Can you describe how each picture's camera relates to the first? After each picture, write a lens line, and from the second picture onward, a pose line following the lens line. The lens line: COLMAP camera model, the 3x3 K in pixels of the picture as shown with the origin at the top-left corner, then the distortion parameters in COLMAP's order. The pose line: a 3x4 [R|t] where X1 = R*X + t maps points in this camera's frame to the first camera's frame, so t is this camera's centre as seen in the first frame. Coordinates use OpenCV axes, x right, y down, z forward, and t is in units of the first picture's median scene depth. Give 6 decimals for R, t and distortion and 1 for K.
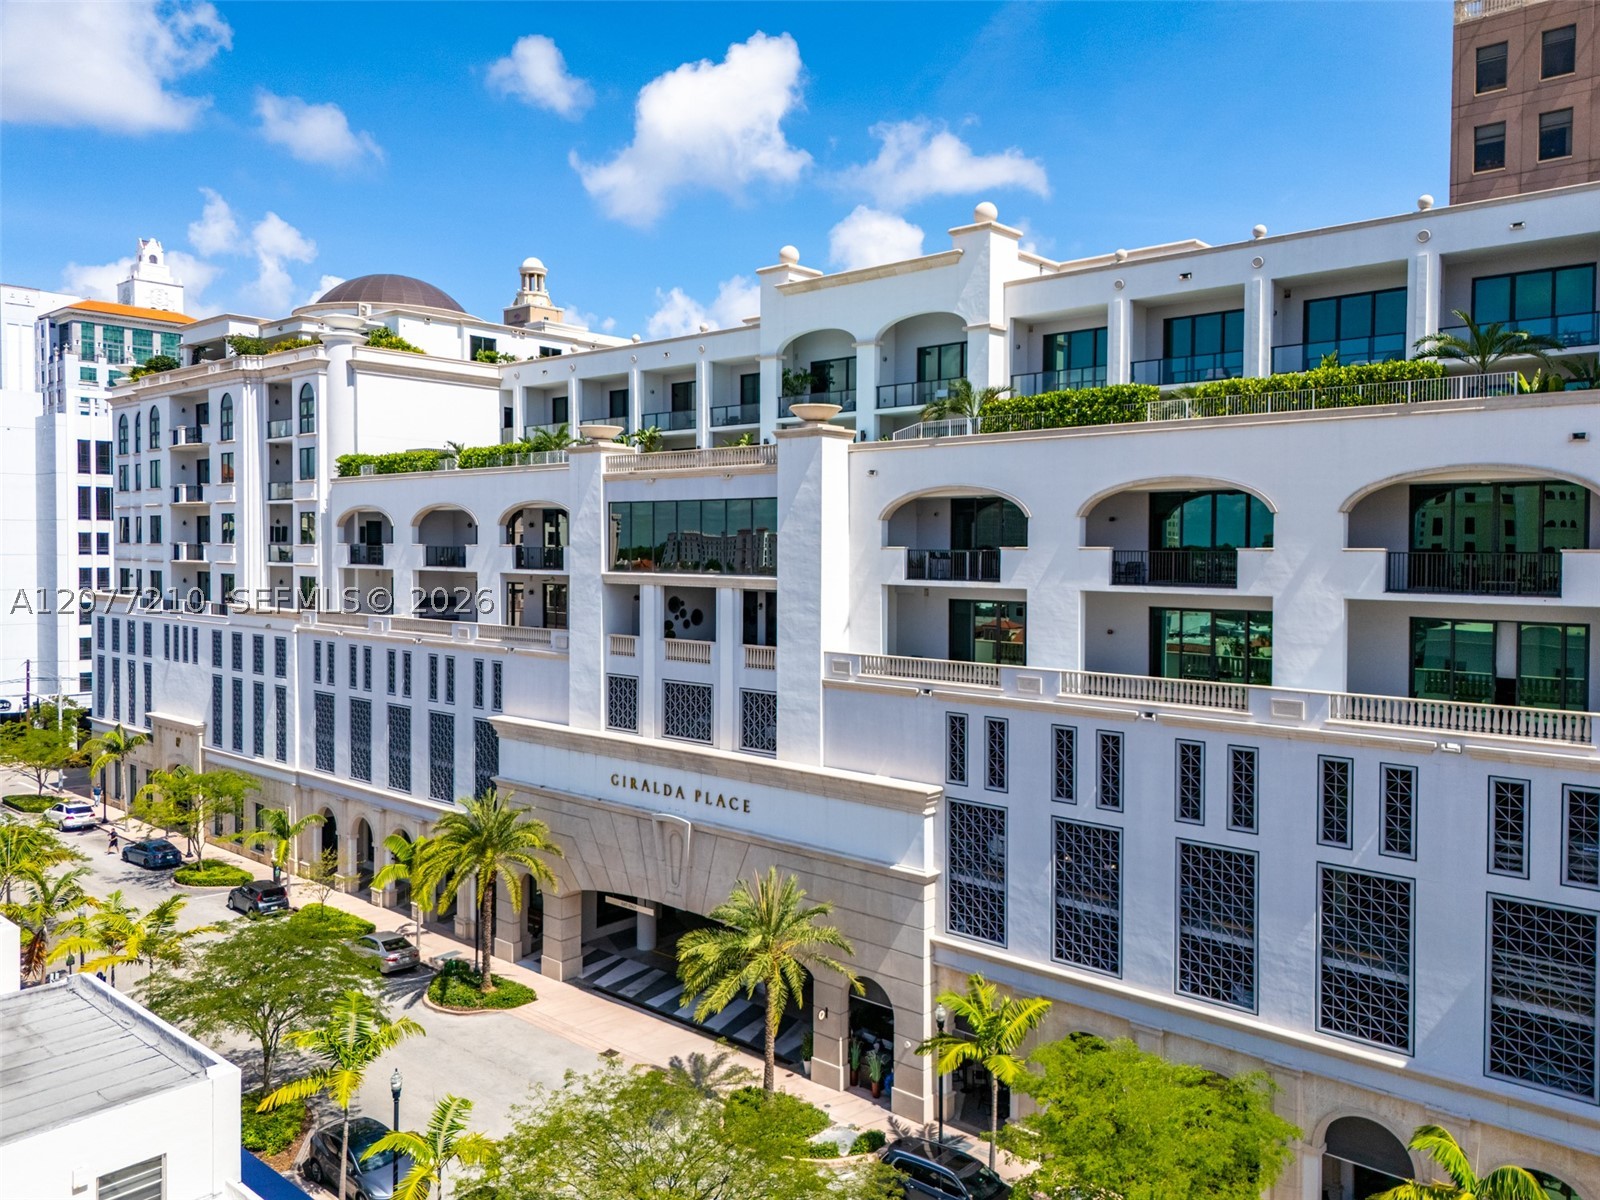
lens RADIAL K [[1199.2, 0, 798.3], [0, 1199.2, 578.7], [0, 0, 1]] dist [0.001610, -0.003856]
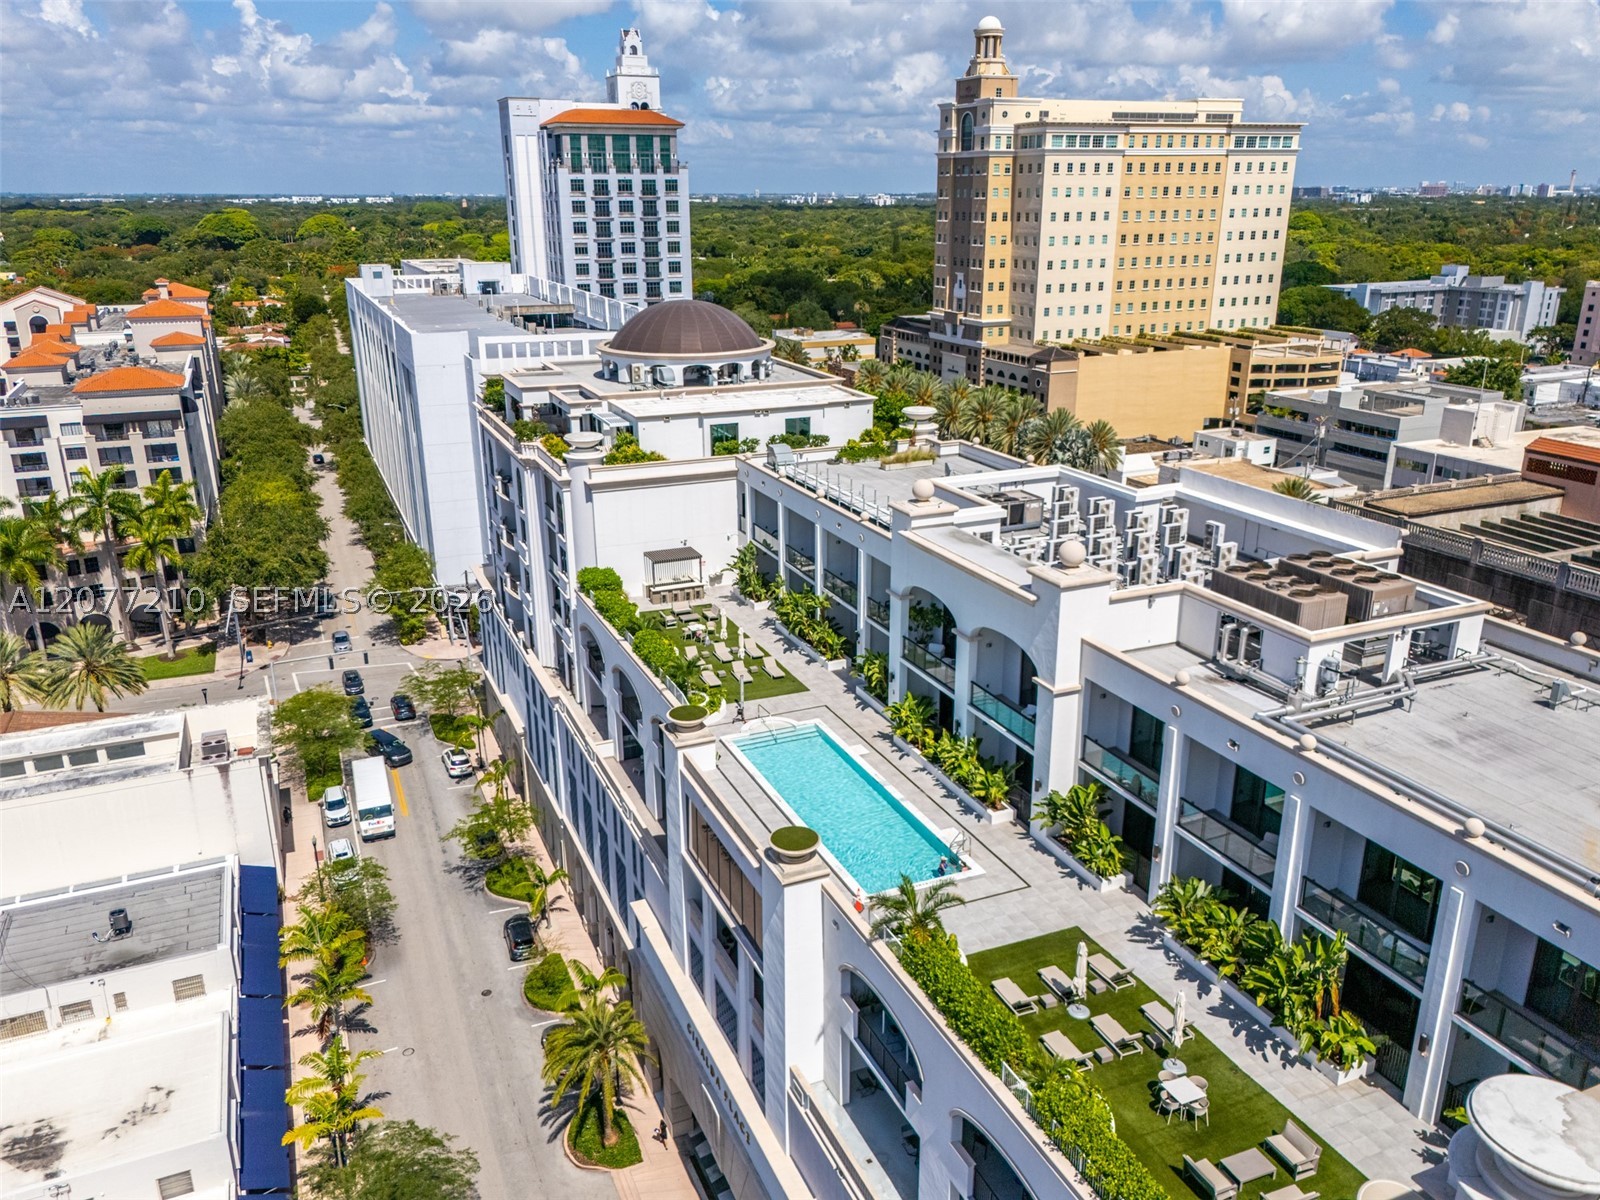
lens RADIAL K [[1199.2, 0, 798.3], [0, 1199.2, 578.7], [0, 0, 1]] dist [0.001610, -0.003856]
pose [[0.904461, 0.119078, -0.409599, 0.354622], [0.001913, 0.959102, 0.283053, -0.563758], [0.426553, -0.256794, 0.867243, 0.165453]]
